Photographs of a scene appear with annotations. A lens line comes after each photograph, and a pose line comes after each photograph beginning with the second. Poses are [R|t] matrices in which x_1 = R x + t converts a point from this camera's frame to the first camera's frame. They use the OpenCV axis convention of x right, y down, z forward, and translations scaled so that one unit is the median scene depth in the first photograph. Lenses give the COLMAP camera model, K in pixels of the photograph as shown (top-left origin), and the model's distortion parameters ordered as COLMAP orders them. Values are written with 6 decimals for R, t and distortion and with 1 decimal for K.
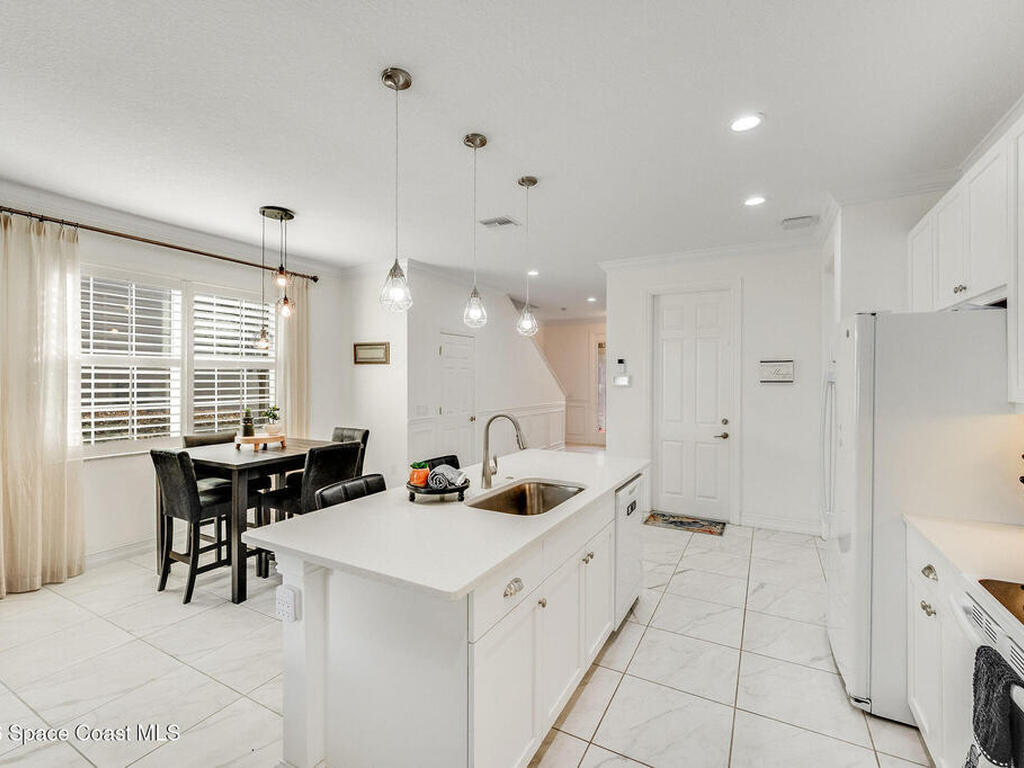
lens RADIAL K [[459.5, 0, 513.0], [0, 459.5, 375.6], [0, 0, 1]] dist [0.000297, -0.000174]
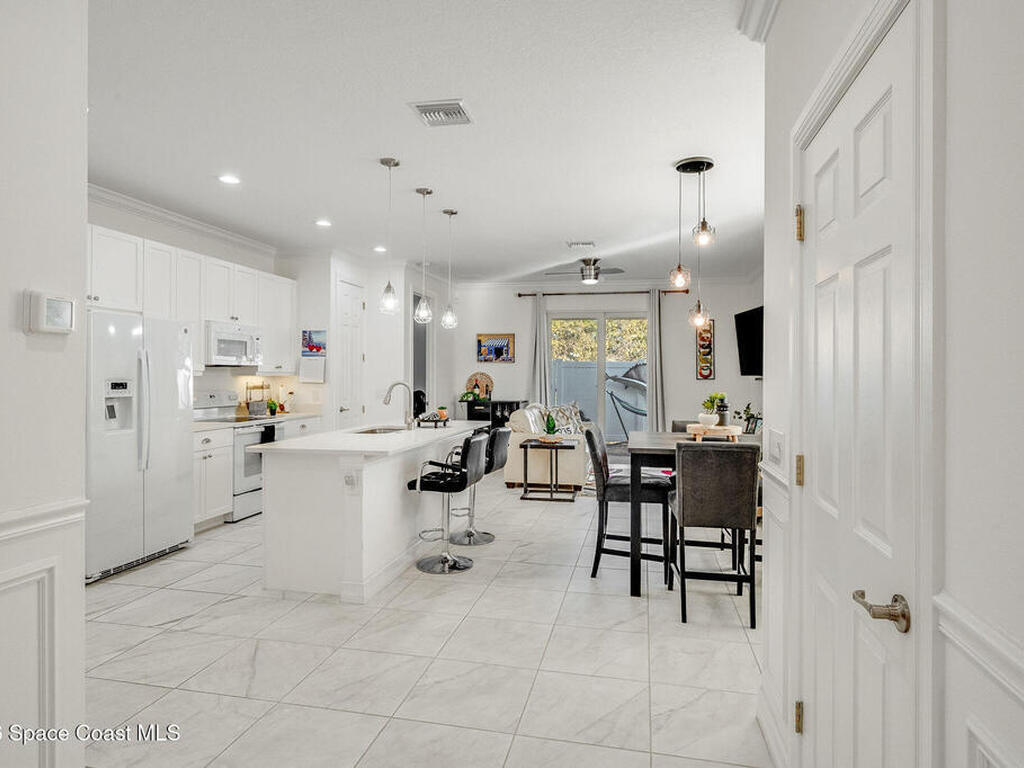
lens RADIAL K [[588.9, 0, 517.0], [0, 588.9, 376.2], [0, 0, 1]] dist [0.001399, -0.000376]
pose [[-0.957796, -0.004828, -0.287408, 0.108430], [-0.002296, 0.999956, -0.009146, 0.046289], [0.287439, -0.008100, -0.957765, 1.872570]]
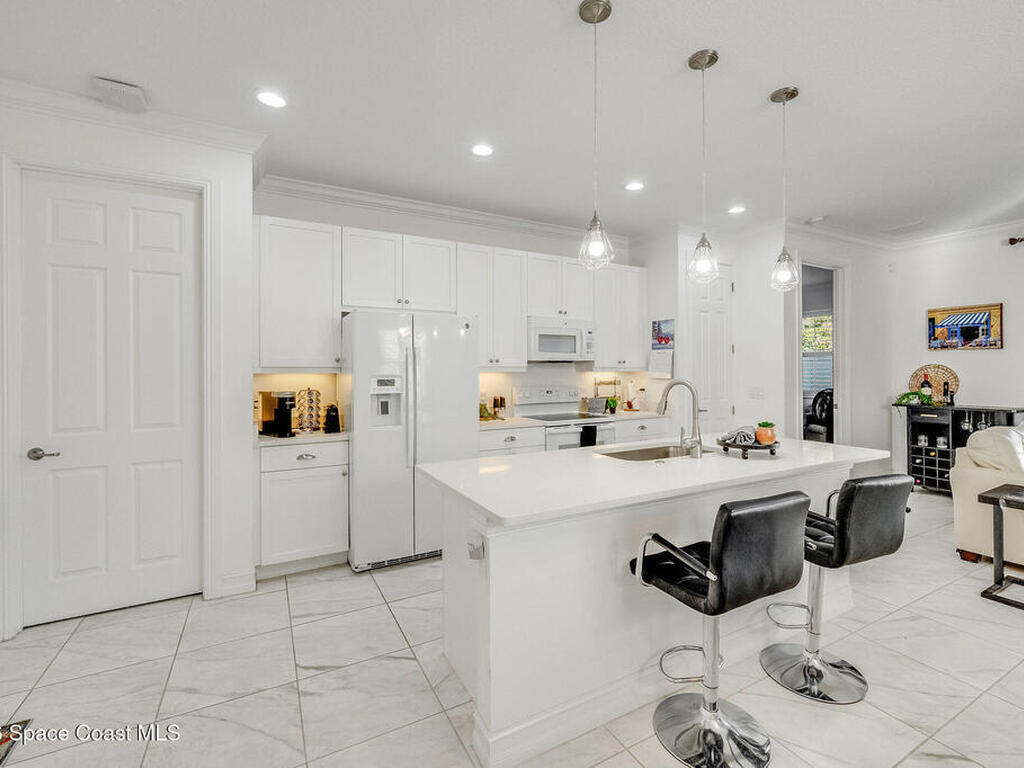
lens RADIAL K [[472.0, 0, 525.6], [0, 472.0, 369.4], [0, 0, 1]] dist [0.002158, 0.000143]
pose [[-0.847534, 0.002082, 0.530738, -0.174610], [-0.003092, 0.999956, -0.008862, 0.038445], [-0.530733, -0.009152, -0.847490, 1.268593]]
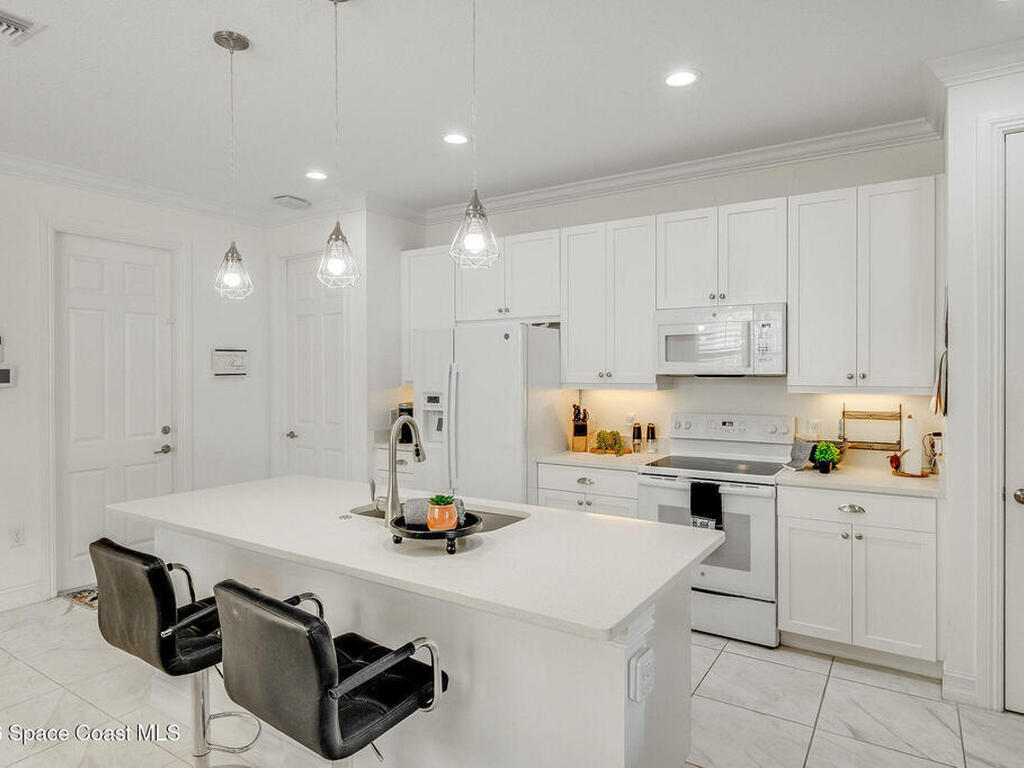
lens RADIAL K [[615.5, 0, 515.7], [0, 615.5, 374.7], [0, 0, 1]] dist [-0.001719, -0.000747]
pose [[0.068879, -0.009455, 0.997580, -0.597085], [-0.006491, 0.999930, 0.009925, -0.000537], [-0.997604, -0.007159, 0.068813, 0.474348]]
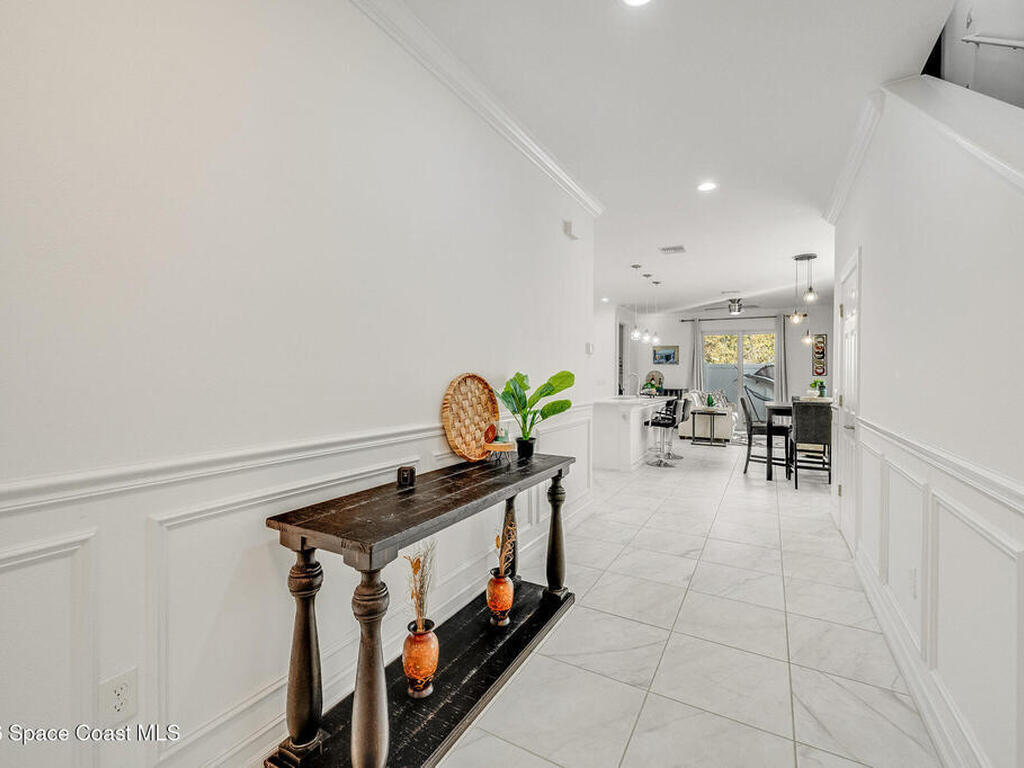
lens RADIAL K [[459.5, 0, 513.0], [0, 459.5, 375.6], [0, 0, 1]] dist [0.000297, -0.000174]
pose [[-0.999937, -0.010087, 0.004827, 0.466316], [-0.010133, 0.999903, -0.009557, 0.078513], [-0.004730, -0.009605, -0.999943, 2.490947]]
